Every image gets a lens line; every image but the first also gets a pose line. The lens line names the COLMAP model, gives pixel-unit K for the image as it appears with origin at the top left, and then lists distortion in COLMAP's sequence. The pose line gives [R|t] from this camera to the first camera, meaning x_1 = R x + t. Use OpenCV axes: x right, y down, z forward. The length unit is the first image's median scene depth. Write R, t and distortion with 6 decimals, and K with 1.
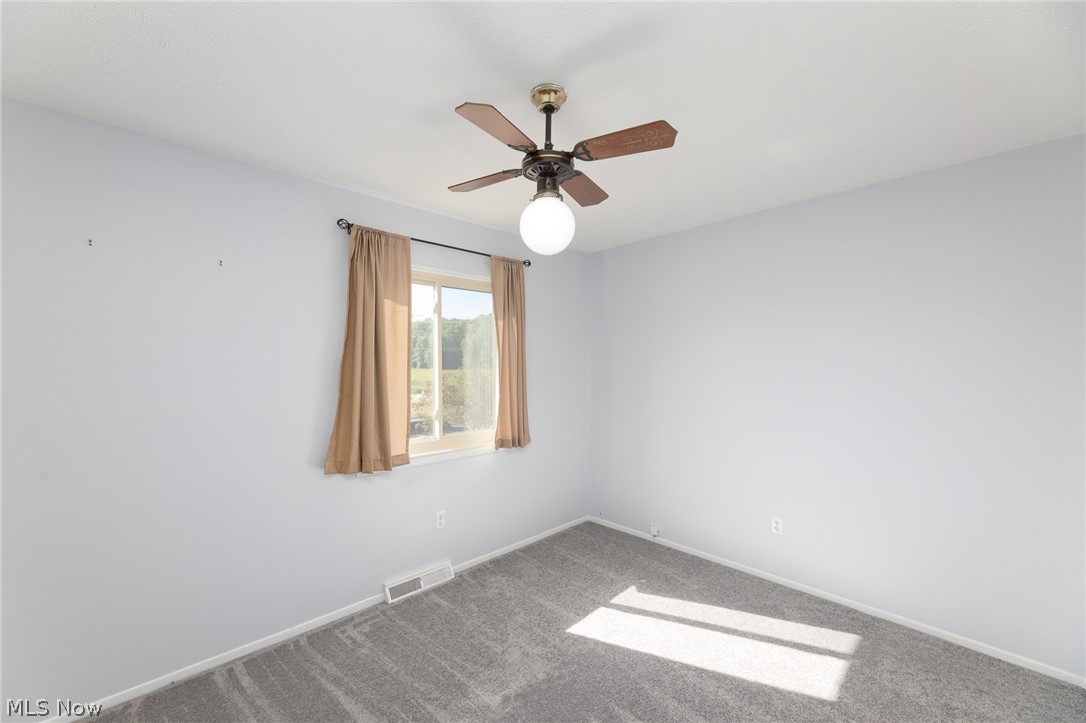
lens RADIAL K [[439.8, 0, 542.4], [0, 439.8, 363.4], [0, 0, 1]] dist [0.001223, 0.000560]
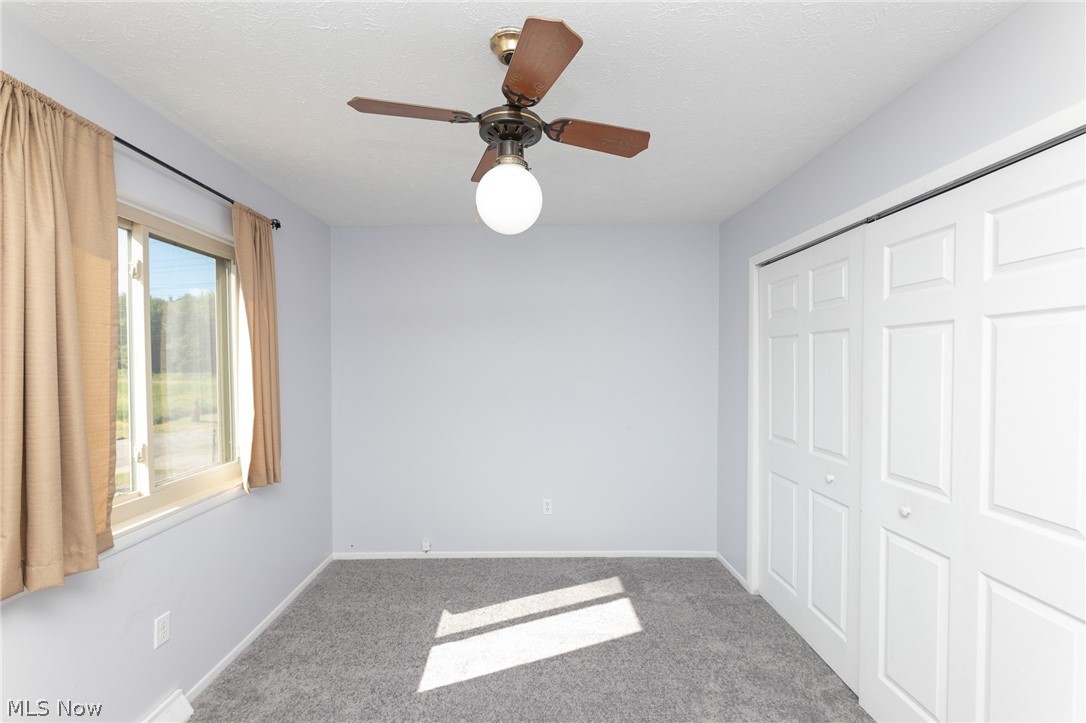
lens RADIAL K [[463.4, 0, 542.9], [0, 463.4, 362.3], [0, 0, 1]] dist [-0.003841, -0.000138]
pose [[0.685621, -0.006013, 0.727934, -0.353039], [0.005700, 0.999980, 0.002892, -0.003000], [-0.727936, 0.002167, 0.685641, 0.209719]]
